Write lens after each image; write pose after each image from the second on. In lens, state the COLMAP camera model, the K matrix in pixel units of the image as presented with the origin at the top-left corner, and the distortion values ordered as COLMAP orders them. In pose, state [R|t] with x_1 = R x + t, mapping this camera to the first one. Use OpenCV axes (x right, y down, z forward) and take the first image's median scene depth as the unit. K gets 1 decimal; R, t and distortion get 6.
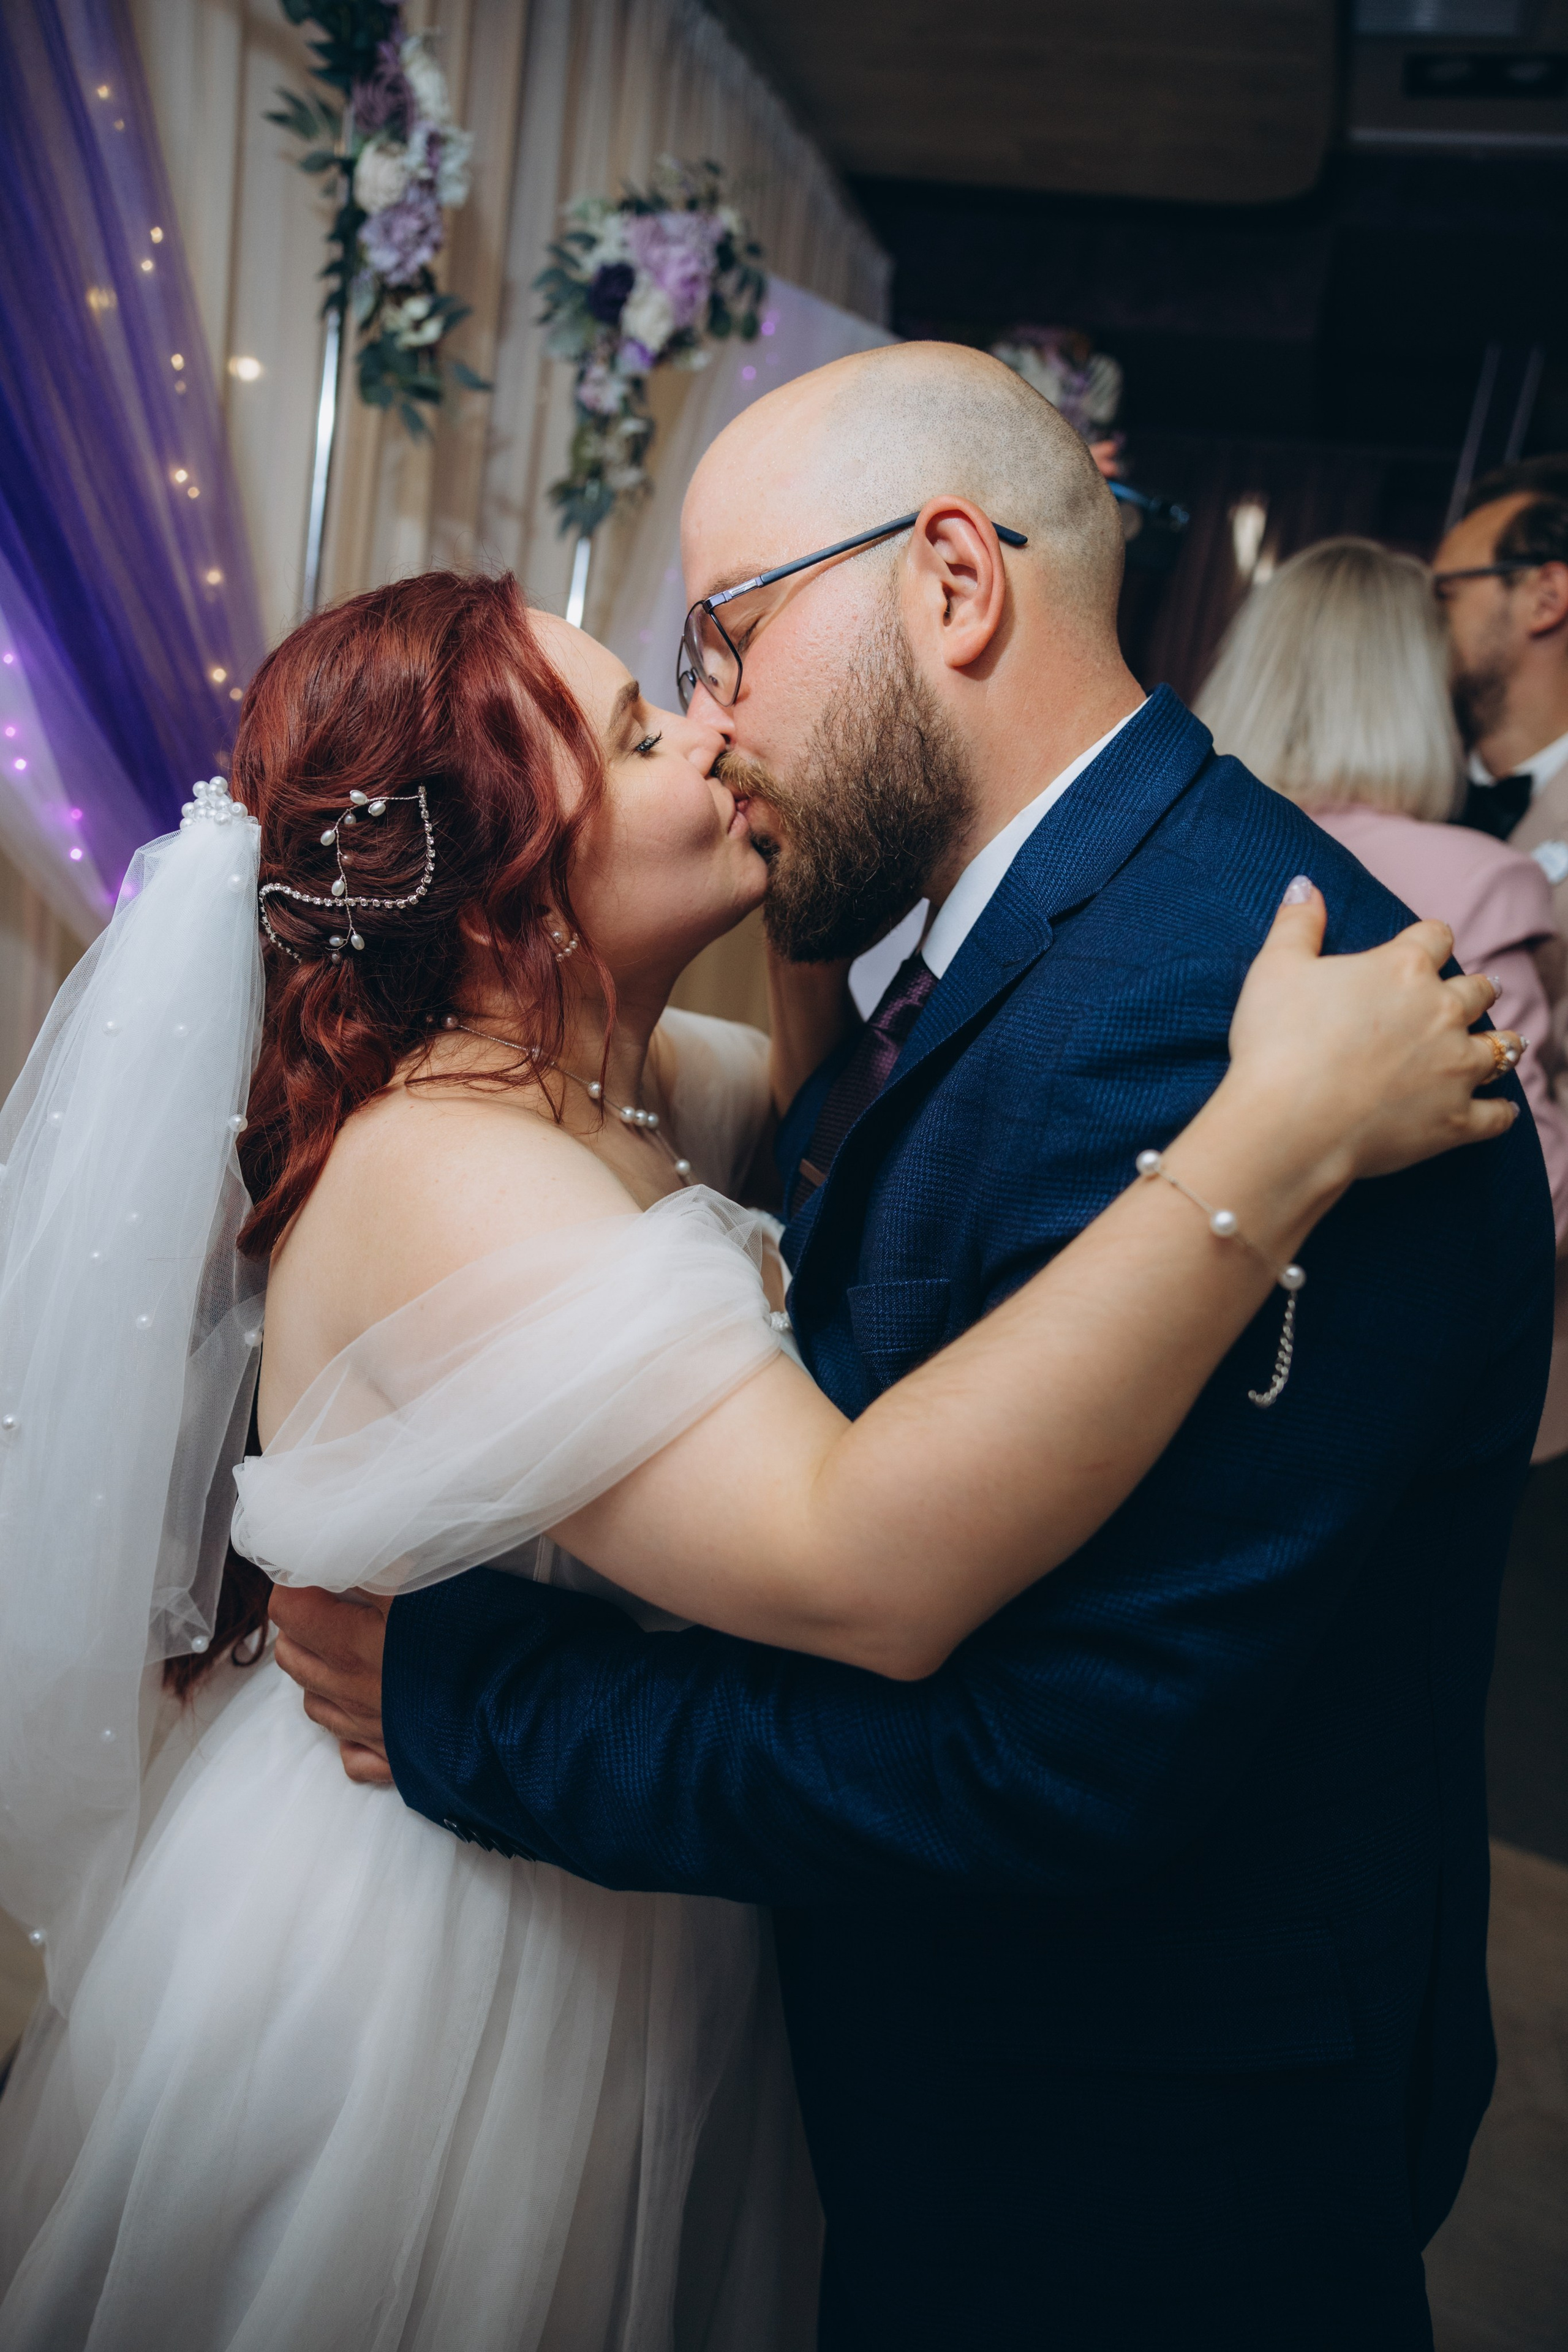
lens RADIAL K [[1687.4, 0, 790.4], [0, 1687.4, 1185.9], [0, 0, 1]] dist [-0.010103, 0.033631]
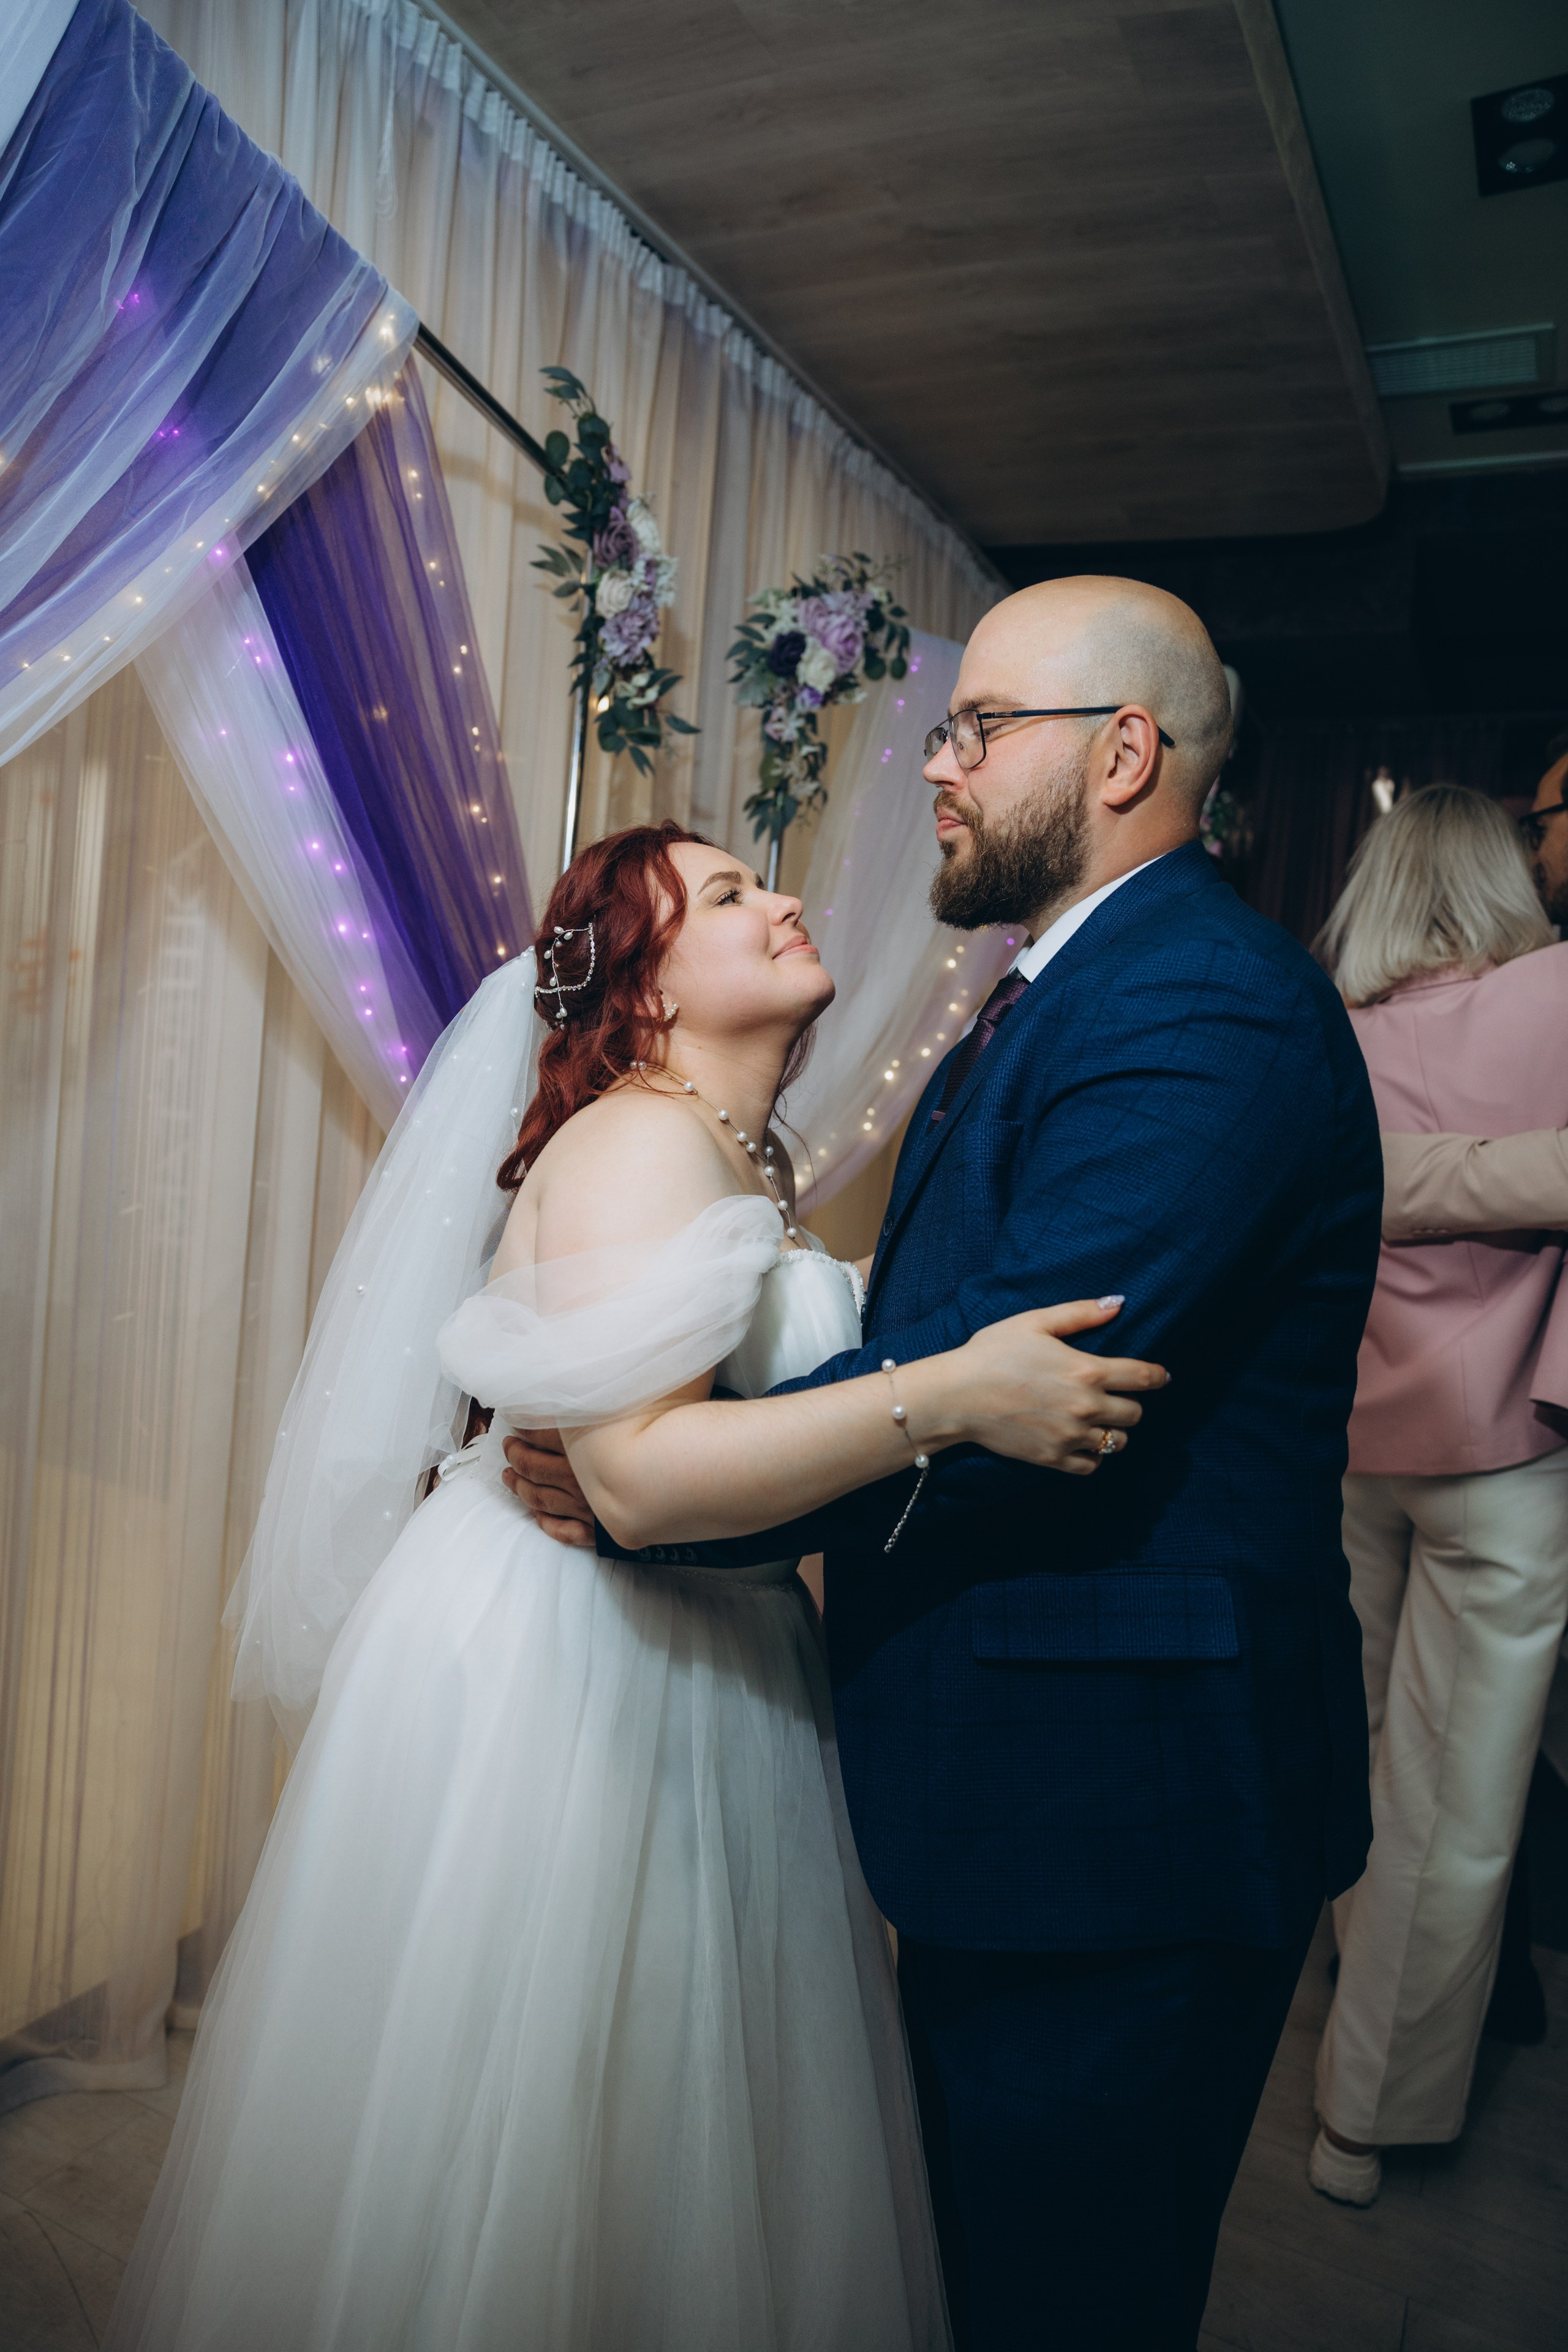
lens RADIAL K [[1687.4, 0, 778.8], [0, 1687.4, 1171.5], [0, 0, 1]] dist [-0.010103, 0.033631]
pose [[0.988632, -0.065418, -0.135378, 0.037414], [0.038679, 0.980739, -0.191457, 0.108011], [0.145295, 0.184044, 0.972120, -0.187011]]
